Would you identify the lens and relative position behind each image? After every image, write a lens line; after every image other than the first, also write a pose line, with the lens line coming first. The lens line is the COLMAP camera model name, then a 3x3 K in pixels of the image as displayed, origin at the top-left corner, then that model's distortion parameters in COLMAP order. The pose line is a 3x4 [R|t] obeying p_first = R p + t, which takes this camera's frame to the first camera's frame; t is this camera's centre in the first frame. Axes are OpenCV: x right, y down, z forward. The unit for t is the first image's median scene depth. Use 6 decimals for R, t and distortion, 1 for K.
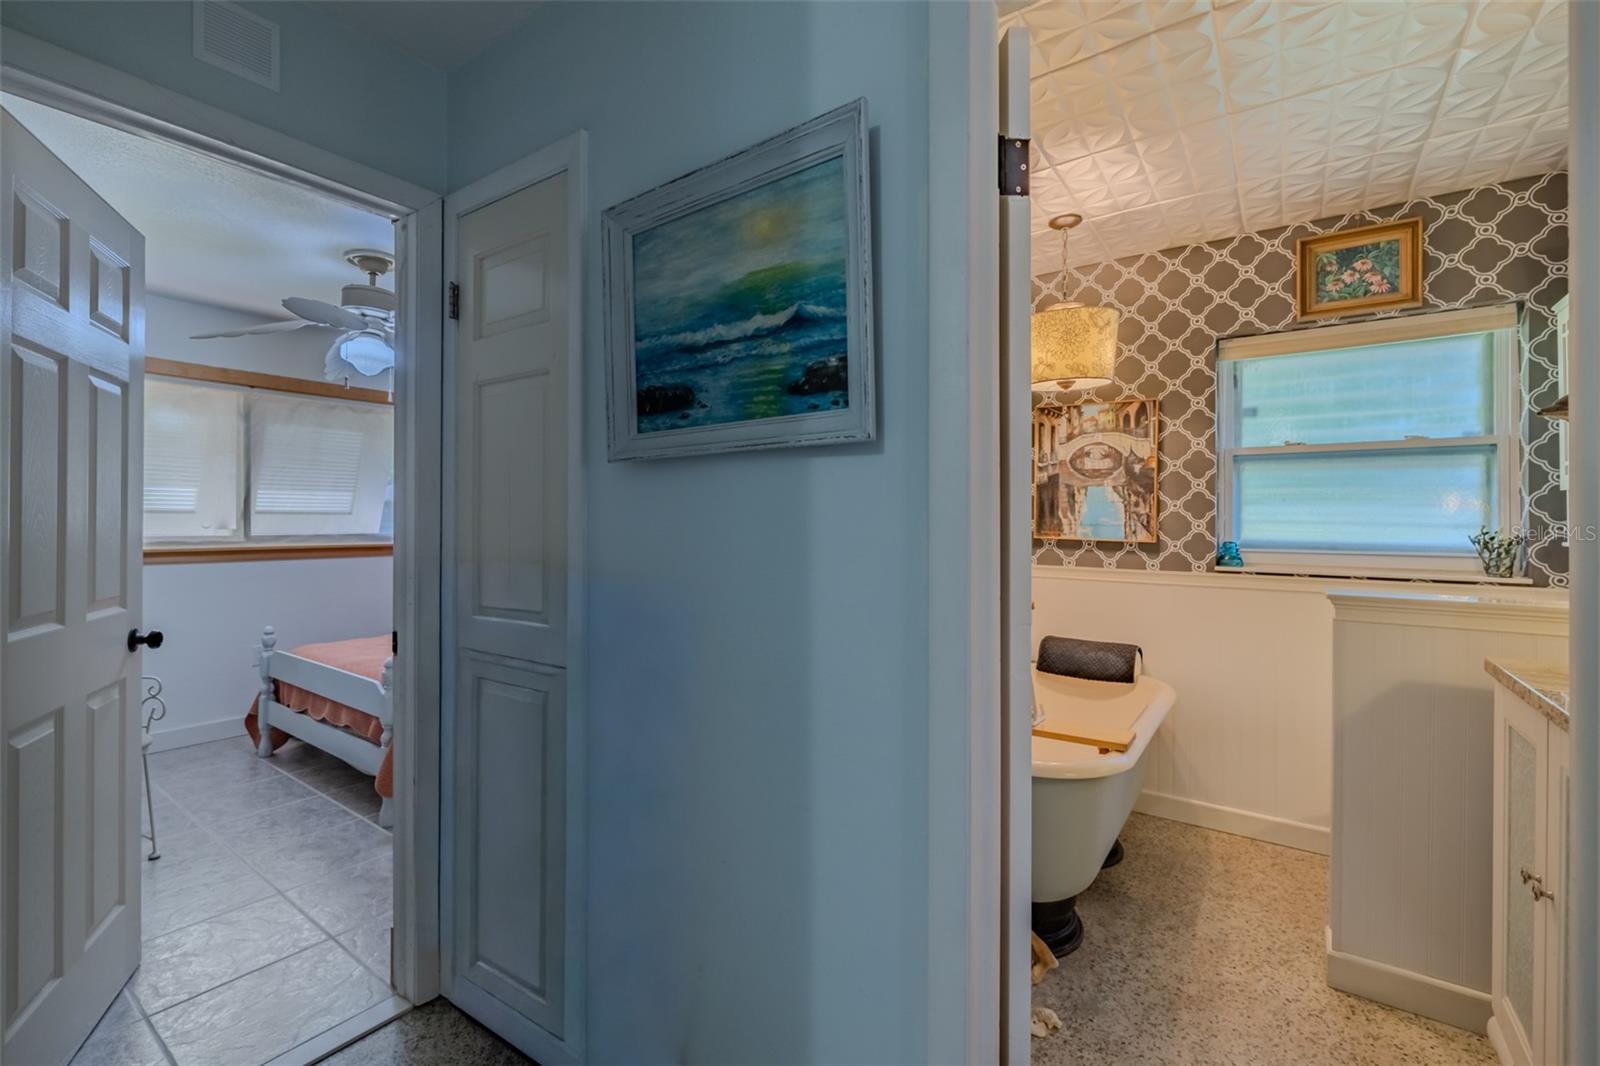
lens RADIAL K [[680.0, 0, 806.0], [0, 680.0, 520.5], [0, 0, 1]] dist [0.000422, 0.000738]
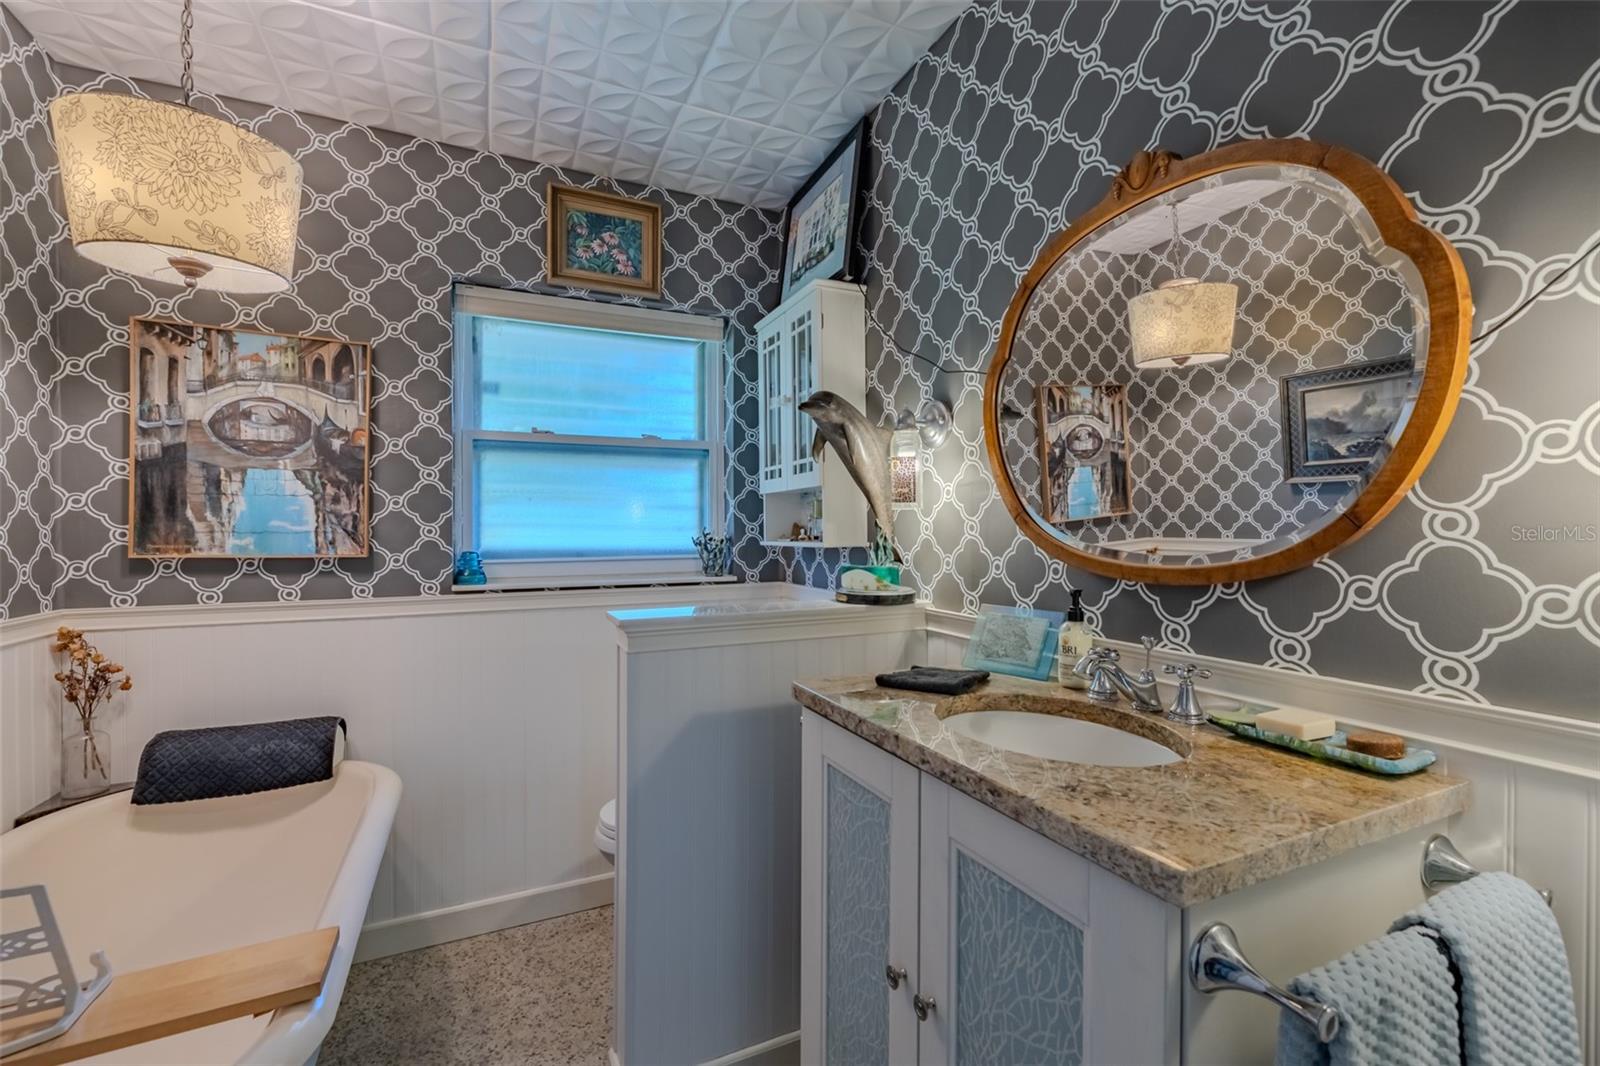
lens RADIAL K [[680.0, 0, 806.0], [0, 680.0, 519.2], [0, 0, 1]] dist [0.000422, 0.000738]
pose [[0.486025, -0.000995, 0.873944, 0.142024], [0.004894, 0.999987, -0.001583, -0.001980], [-0.873931, 0.005046, 0.486024, 0.303855]]
